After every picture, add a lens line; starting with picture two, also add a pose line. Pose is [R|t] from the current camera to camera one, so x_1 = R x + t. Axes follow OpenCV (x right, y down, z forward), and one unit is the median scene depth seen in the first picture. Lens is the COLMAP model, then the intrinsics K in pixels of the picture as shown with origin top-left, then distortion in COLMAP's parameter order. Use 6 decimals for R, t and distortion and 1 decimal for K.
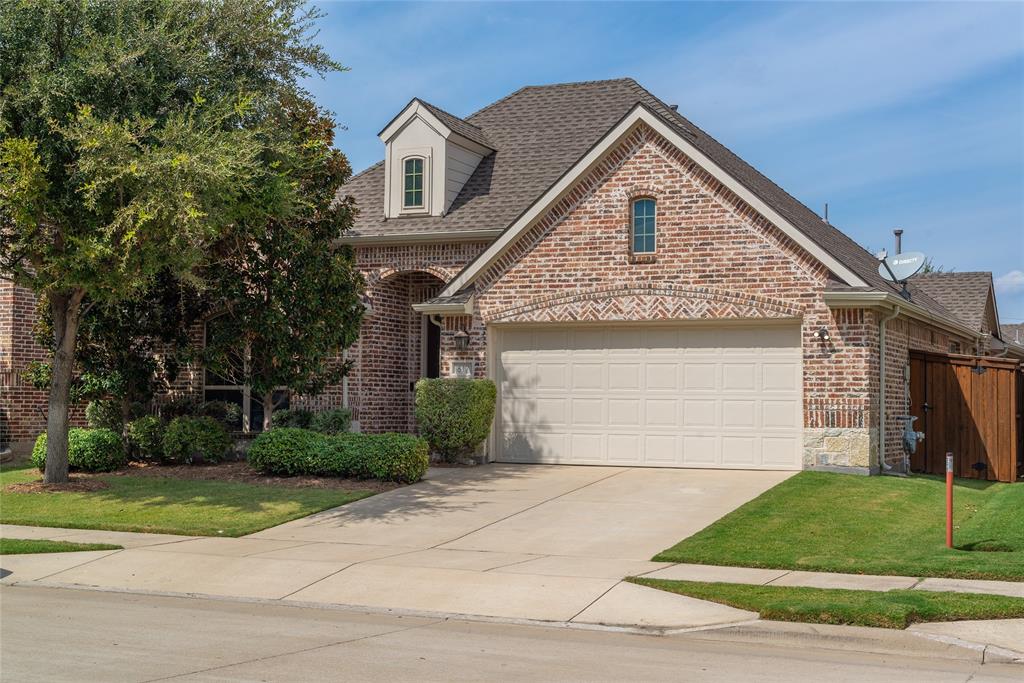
lens RADIAL K [[1466.4, 0, 512.0], [0, 1466.4, 341.5], [0, 0, 1]] dist [-0.012883, -0.023040]
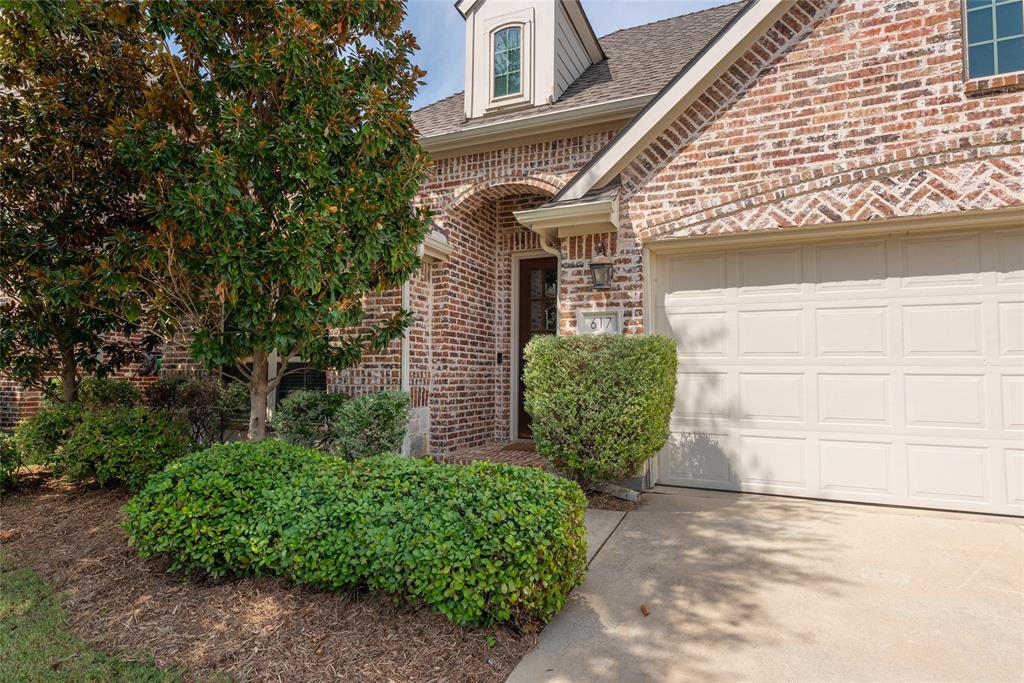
lens RADIAL K [[552.0, 0, 512.0], [0, 552.0, 341.5], [0, 0, 1]] dist [0.003198, 0.000452]
pose [[0.999985, -0.002396, 0.005006, -0.070502], [0.002484, 0.999842, -0.017588, 0.030055], [-0.004963, 0.017600, 0.999833, 0.787897]]
